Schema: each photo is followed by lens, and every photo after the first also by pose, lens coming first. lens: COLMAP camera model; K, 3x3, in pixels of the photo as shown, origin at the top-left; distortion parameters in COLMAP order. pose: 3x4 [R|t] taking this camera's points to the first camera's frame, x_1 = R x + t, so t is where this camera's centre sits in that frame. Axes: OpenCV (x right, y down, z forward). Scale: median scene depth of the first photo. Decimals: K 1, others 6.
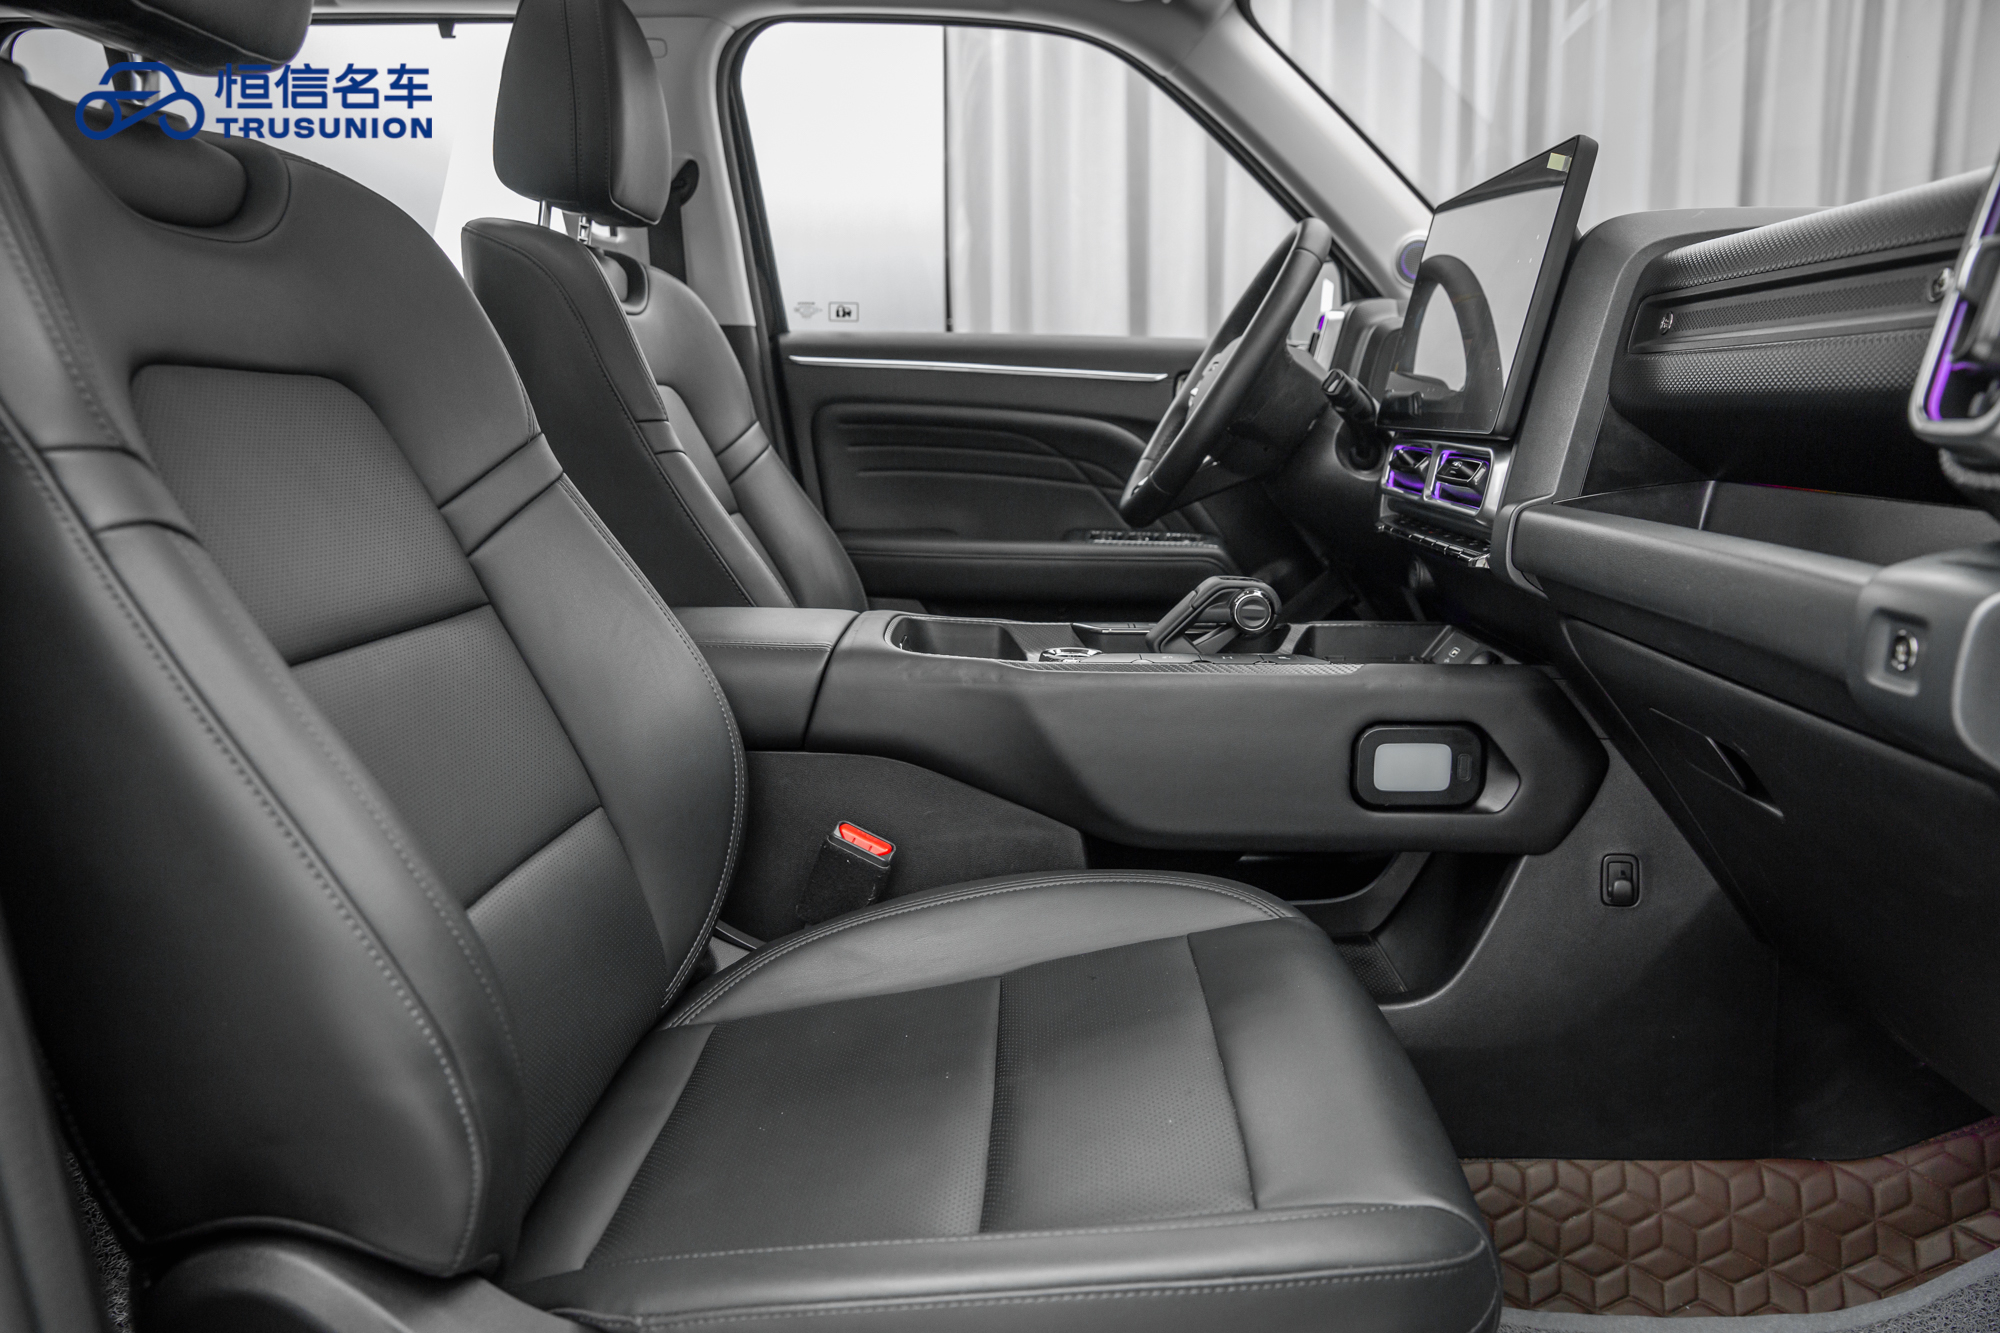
lens RADIAL K [[1367.7, 0, 1000.0], [0, 1367.7, 666.5], [0, 0, 1]] dist [-0.097353, 0.058240]
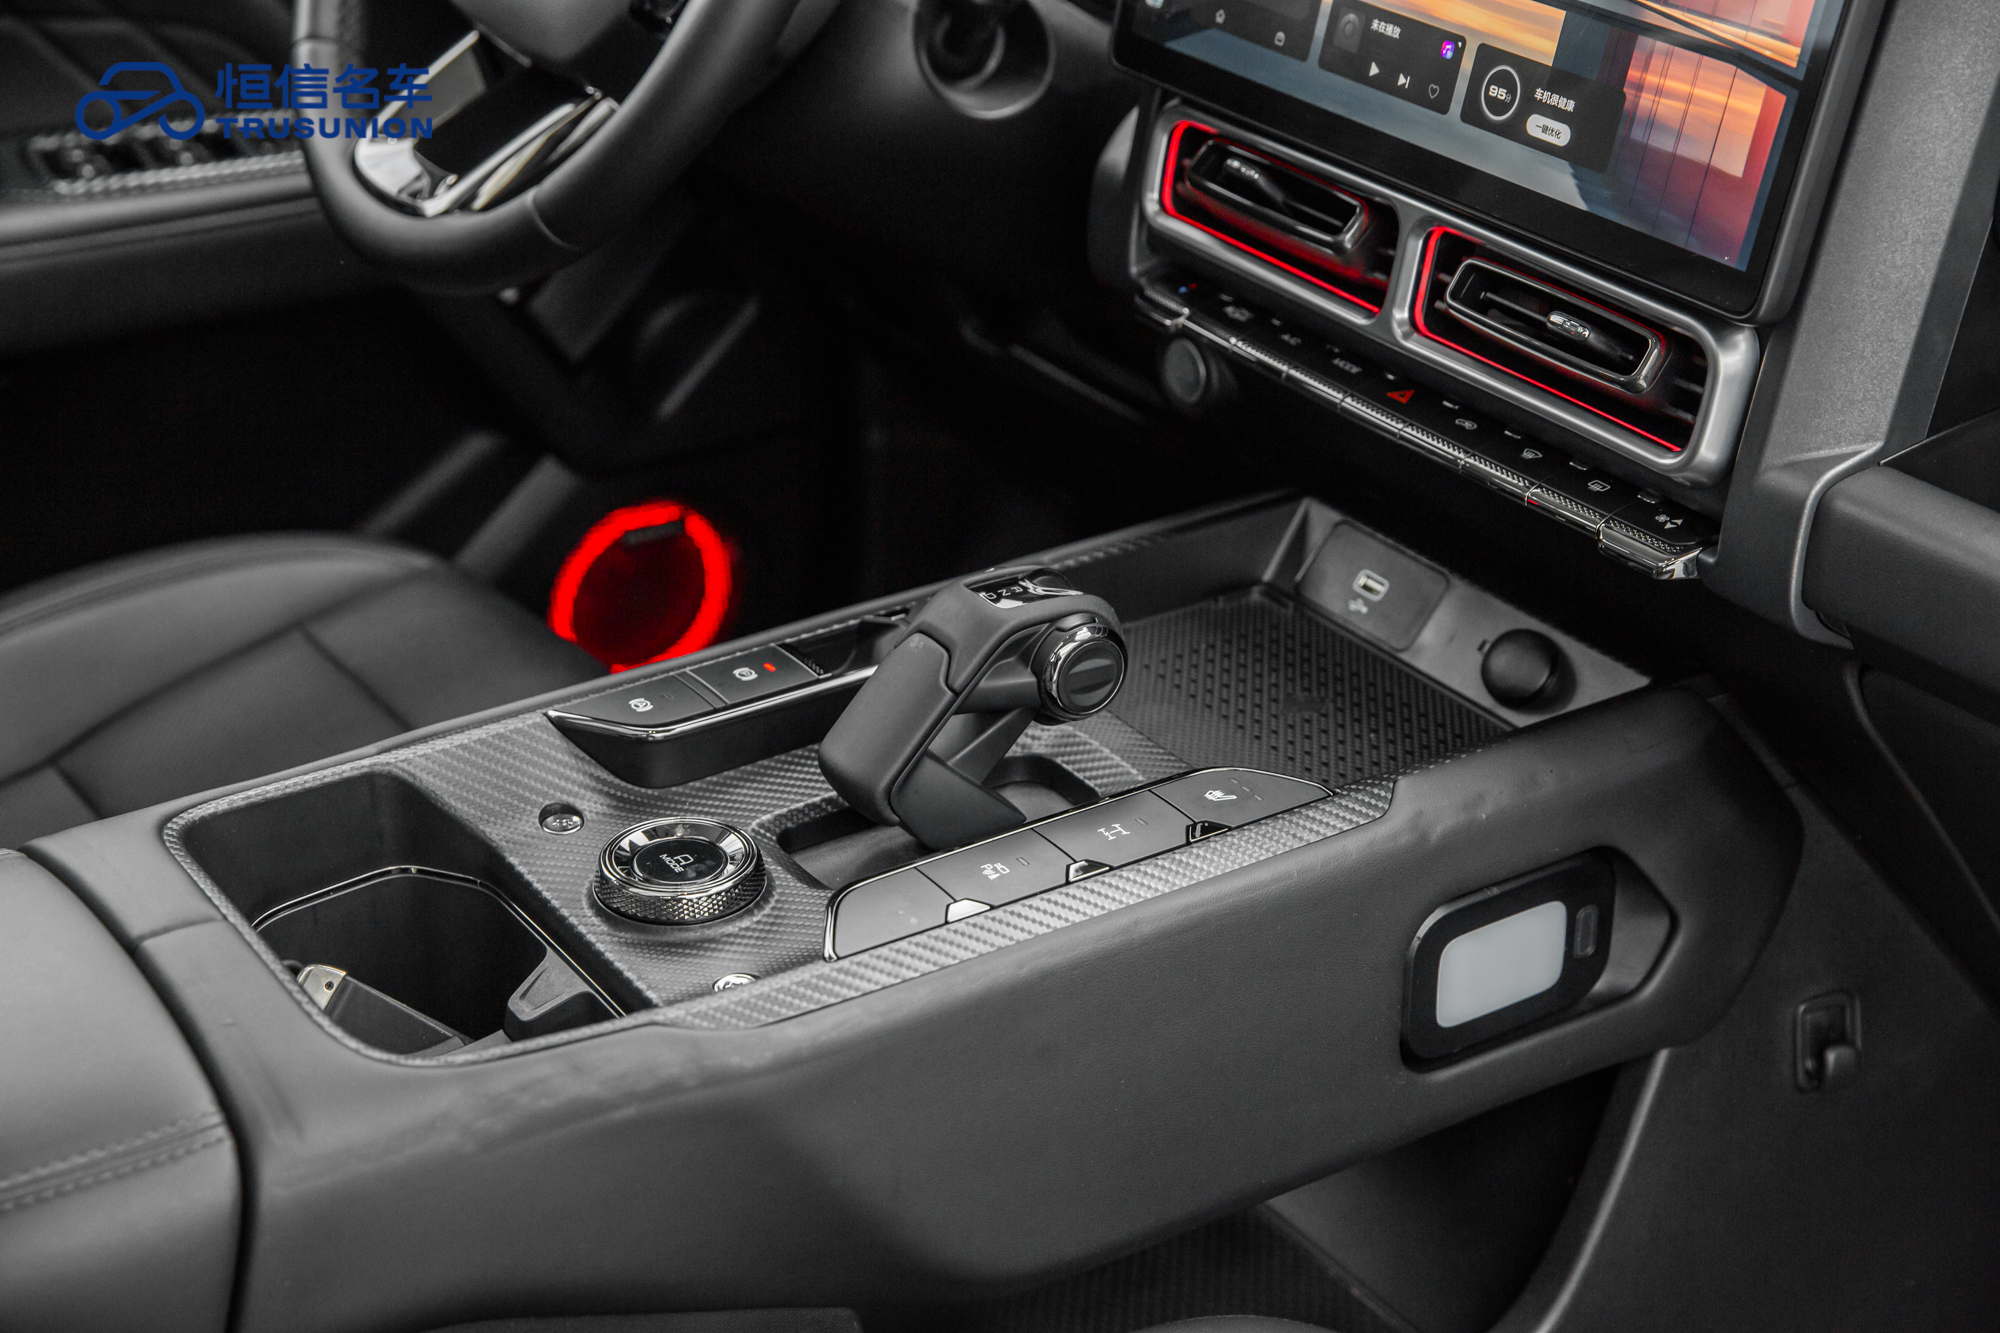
lens RADIAL K [[3155.8, 0, 1000.0], [0, 3155.8, 666.5], [0, 0, 1]] dist [0.085770, 0.130819]
pose [[0.814983, -0.259217, 0.518275, -0.373764], [0.104538, 0.945465, 0.308493, -0.375074], [-0.569977, -0.197238, 0.797636, 0.251661]]
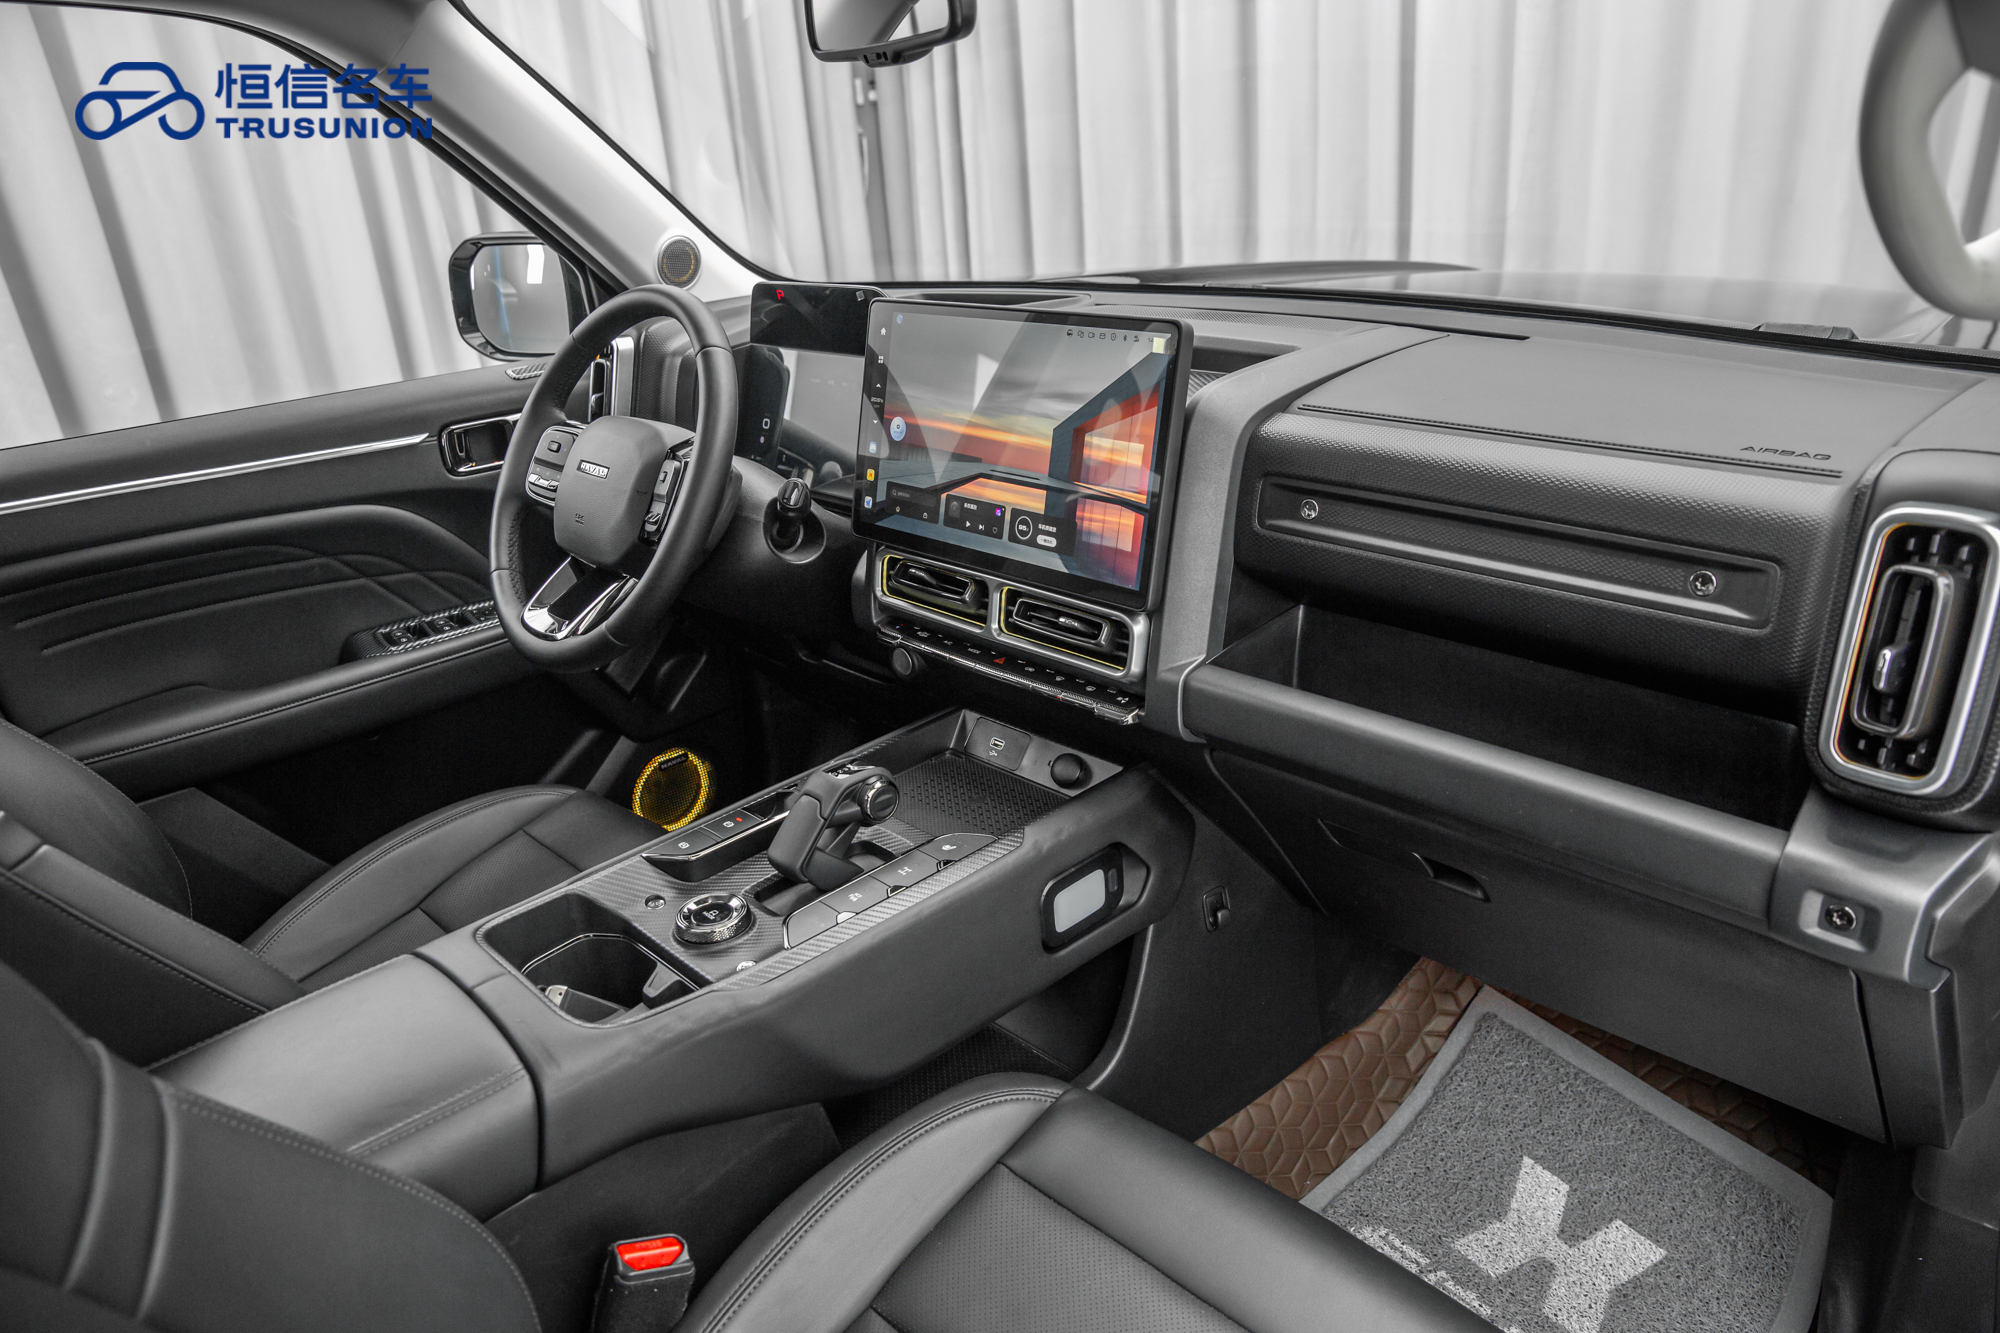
lens RADIAL K [[1367.7, 0, 1000.0], [0, 1367.7, 666.5], [0, 0, 1]] dist [-0.097353, 0.058240]
pose [[0.695846, -0.319348, 0.643284, -0.368740], [0.202305, 0.946589, 0.251083, -0.379798], [-0.689109, -0.044576, 0.723286, 0.278996]]
